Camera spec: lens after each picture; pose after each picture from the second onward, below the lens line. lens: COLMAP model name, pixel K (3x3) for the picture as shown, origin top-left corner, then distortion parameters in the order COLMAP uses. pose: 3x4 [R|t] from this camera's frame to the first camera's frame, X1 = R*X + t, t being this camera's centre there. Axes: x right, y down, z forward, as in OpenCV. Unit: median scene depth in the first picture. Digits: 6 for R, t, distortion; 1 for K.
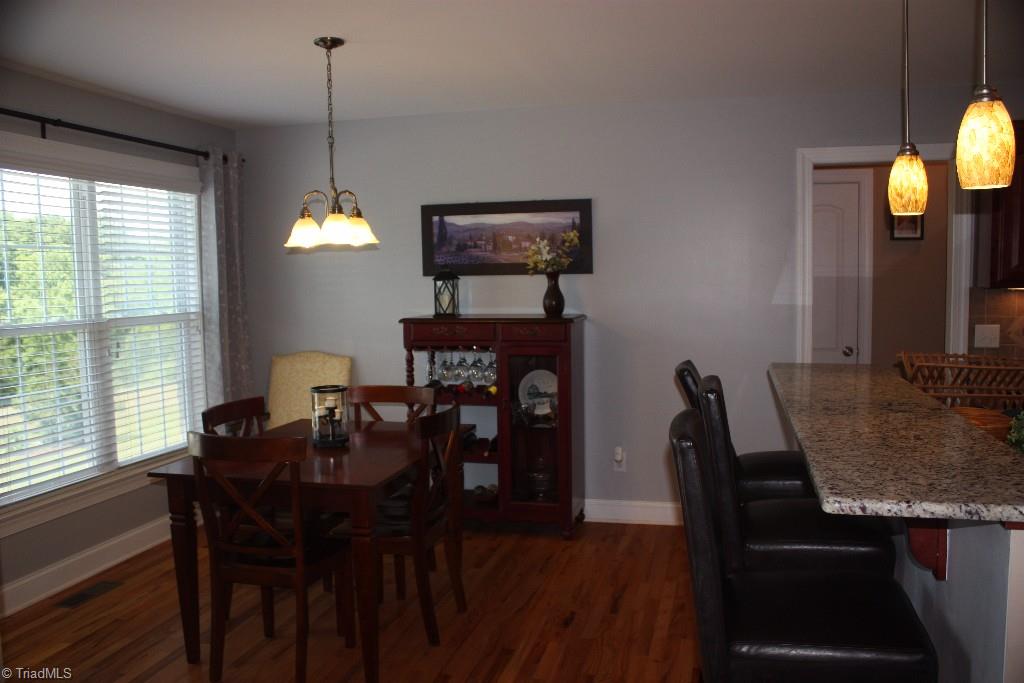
lens RADIAL K [[852.8, 0, 515.5], [0, 852.8, 351.6], [0, 0, 1]] dist [-0.172370, 0.165394]
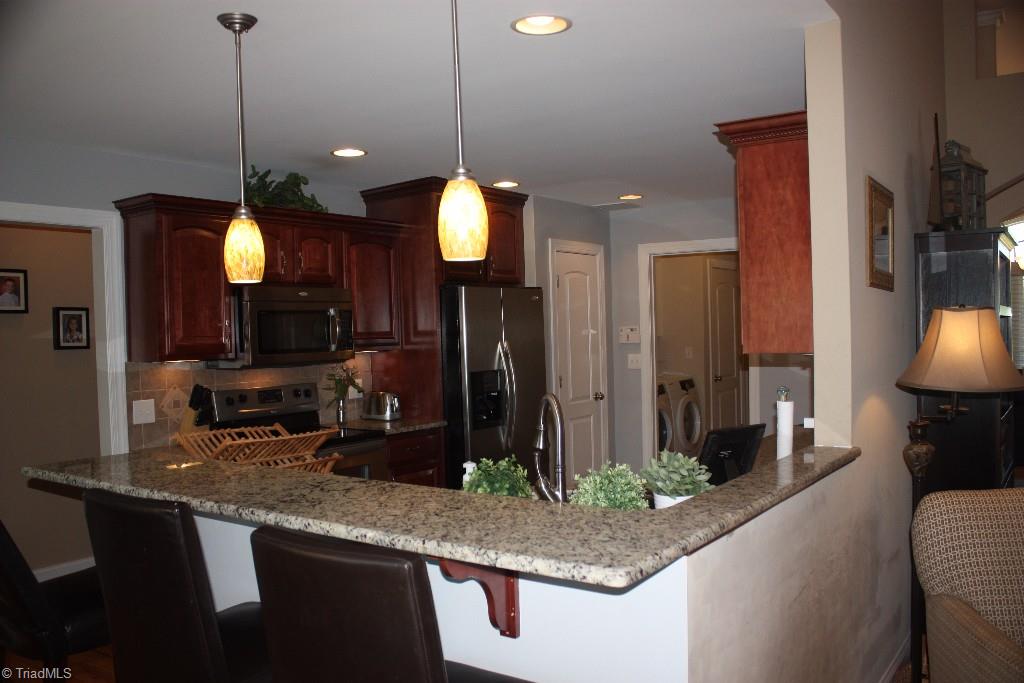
lens RADIAL K [[852.8, 0, 515.5], [0, 852.8, 351.6], [0, 0, 1]] dist [-0.172370, 0.165394]
pose [[0.365417, -0.017720, 0.930675, -0.188348], [0.105398, 0.994177, -0.022454, -0.023324], [-0.924858, 0.106297, 0.365157, 0.248314]]
